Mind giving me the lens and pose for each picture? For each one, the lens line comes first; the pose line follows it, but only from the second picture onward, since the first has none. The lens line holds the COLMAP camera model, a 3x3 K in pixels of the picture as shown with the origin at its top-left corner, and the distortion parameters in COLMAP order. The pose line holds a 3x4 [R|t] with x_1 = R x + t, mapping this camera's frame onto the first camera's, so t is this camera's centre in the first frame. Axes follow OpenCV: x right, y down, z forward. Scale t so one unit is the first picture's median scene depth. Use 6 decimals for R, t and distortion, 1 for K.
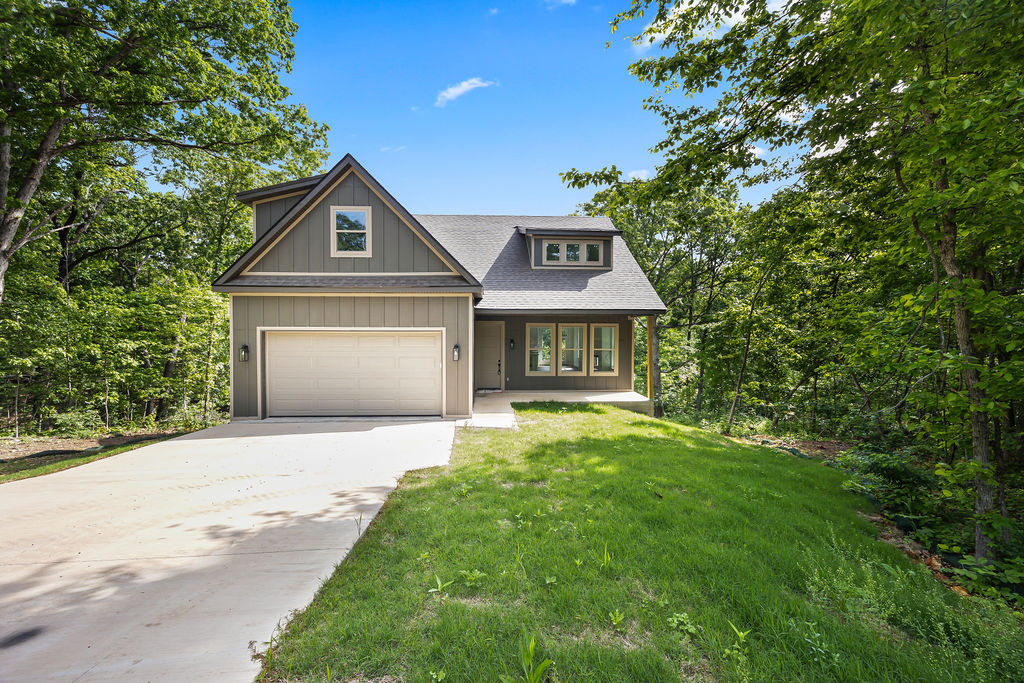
lens RADIAL K [[397.2, 0, 507.5], [0, 397.2, 334.0], [0, 0, 1]] dist [0.002550, 0.000188]
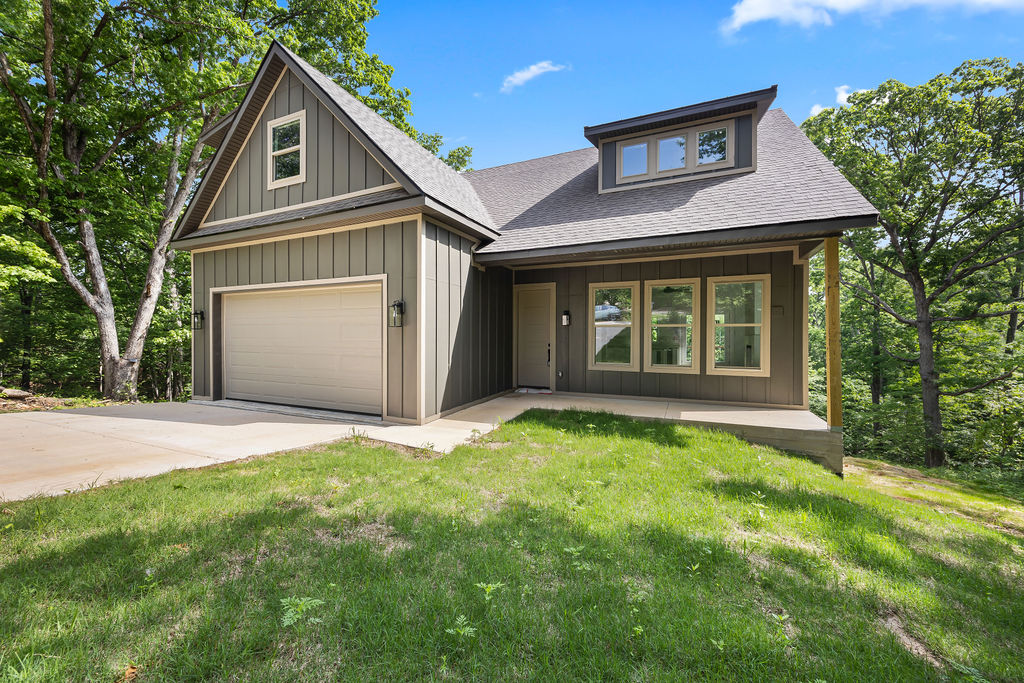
lens RADIAL K [[397.2, 0, 507.5], [0, 397.2, 334.0], [0, 0, 1]] dist [0.002550, 0.000188]
pose [[0.884178, -0.002750, -0.467142, 0.299662], [-0.009875, 0.999649, -0.024576, 0.089996], [0.467046, 0.026343, 0.883840, 0.541828]]
